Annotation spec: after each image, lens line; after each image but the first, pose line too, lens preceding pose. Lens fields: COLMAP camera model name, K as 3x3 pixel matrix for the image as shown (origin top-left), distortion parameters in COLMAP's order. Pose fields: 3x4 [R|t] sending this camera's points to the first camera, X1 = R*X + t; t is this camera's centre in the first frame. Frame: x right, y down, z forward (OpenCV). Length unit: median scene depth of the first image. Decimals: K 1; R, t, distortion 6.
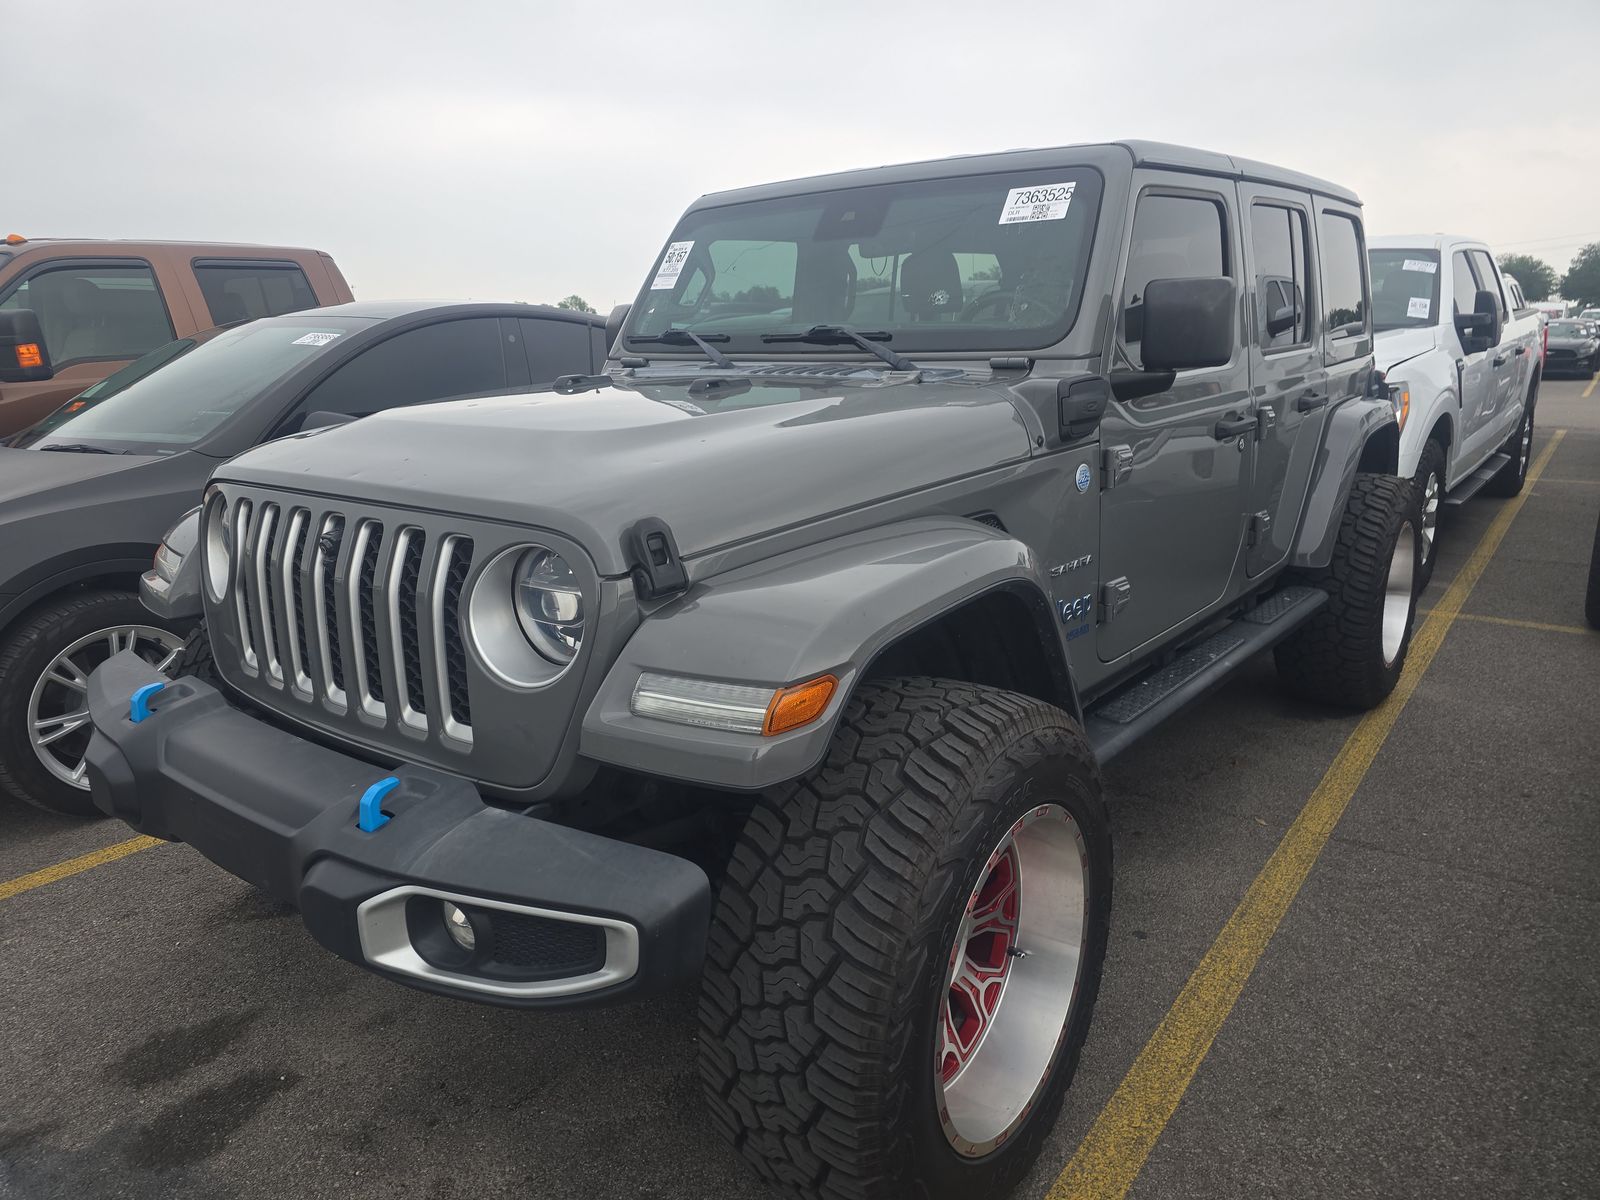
lens RADIAL K [[1098.5, 0, 802.2], [0, 1098.5, 596.6], [0, 0, 1]] dist [0.067211, -0.075403]
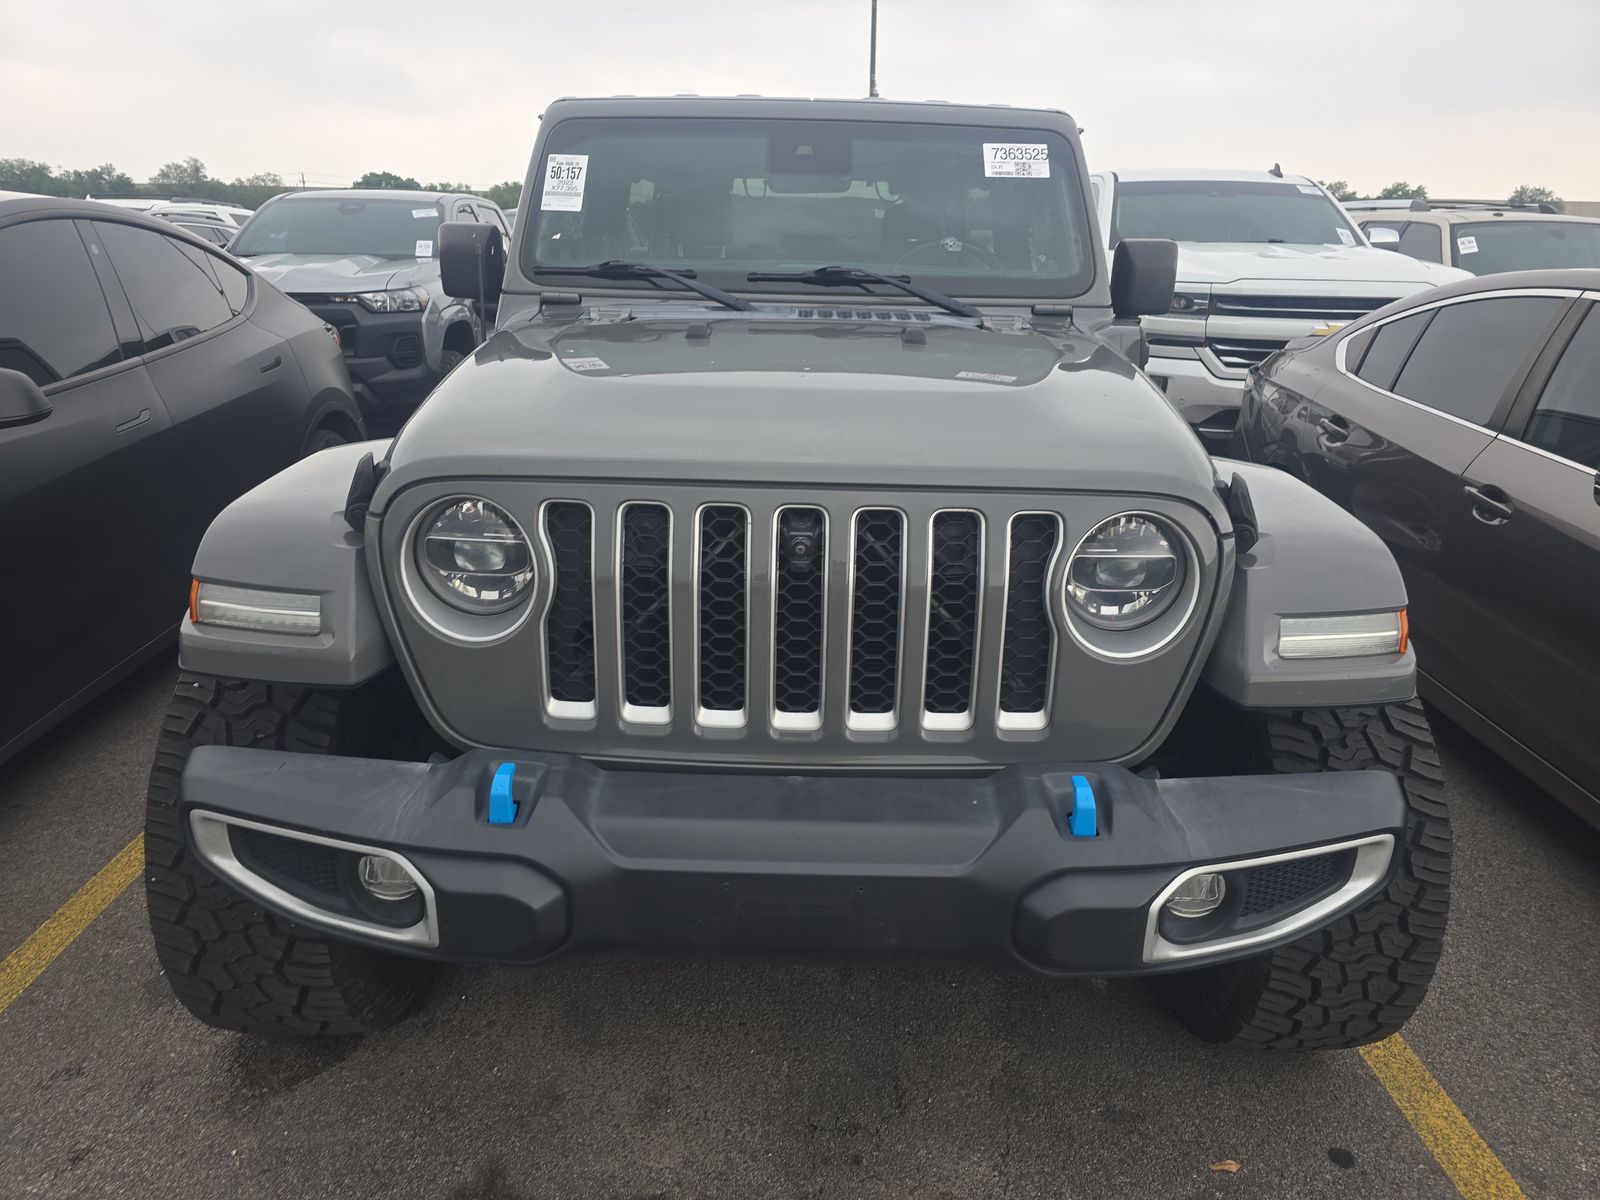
lens RADIAL K [[1098.5, 0, 802.2], [0, 1098.5, 596.6], [0, 0, 1]] dist [0.067211, -0.075403]
pose [[0.781646, -0.153197, 0.604615, -0.705571], [0.108796, 0.987994, 0.109685, -0.074283], [-0.614160, -0.019955, 0.788929, 0.264039]]
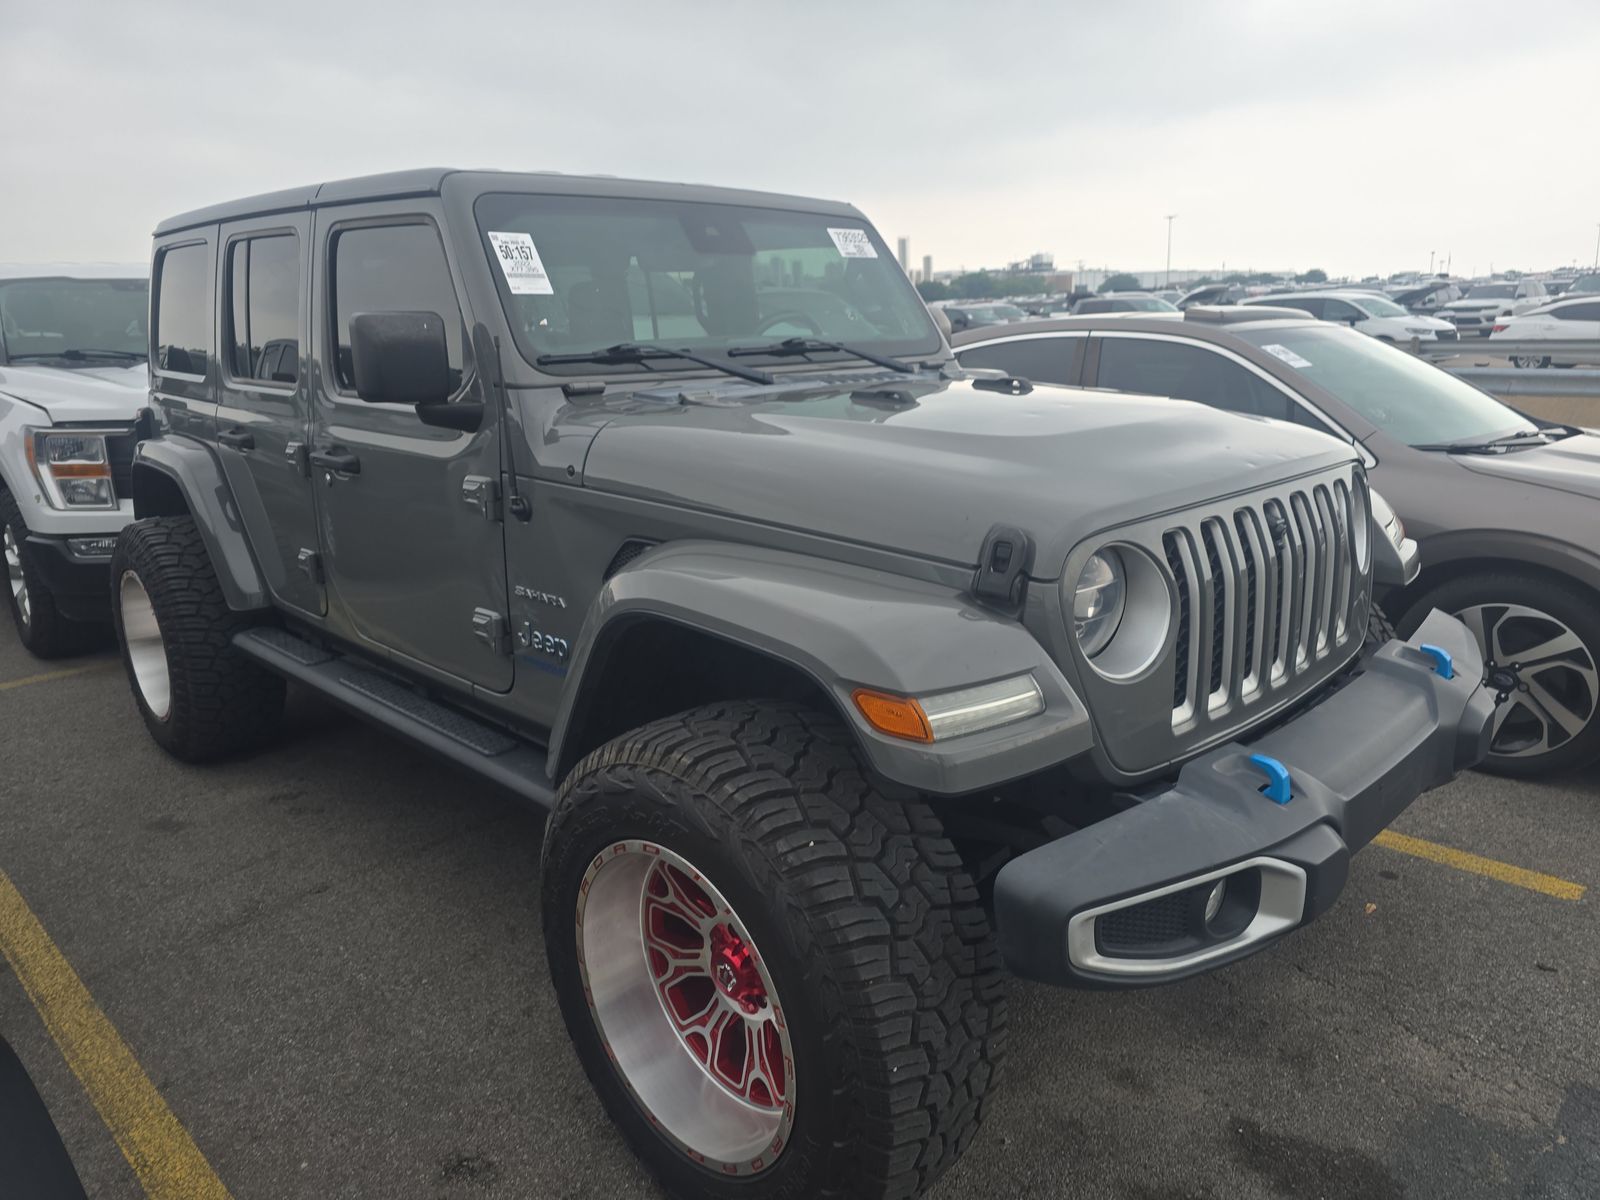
lens RADIAL K [[1098.5, 0, 802.2], [0, 1098.5, 596.6], [0, 0, 1]] dist [0.067211, -0.075403]
pose [[0.109299, -0.222880, 0.968699, -1.155926], [0.256249, 0.947916, 0.189185, -0.230866], [-0.960411, 0.227551, 0.160719, 0.971759]]
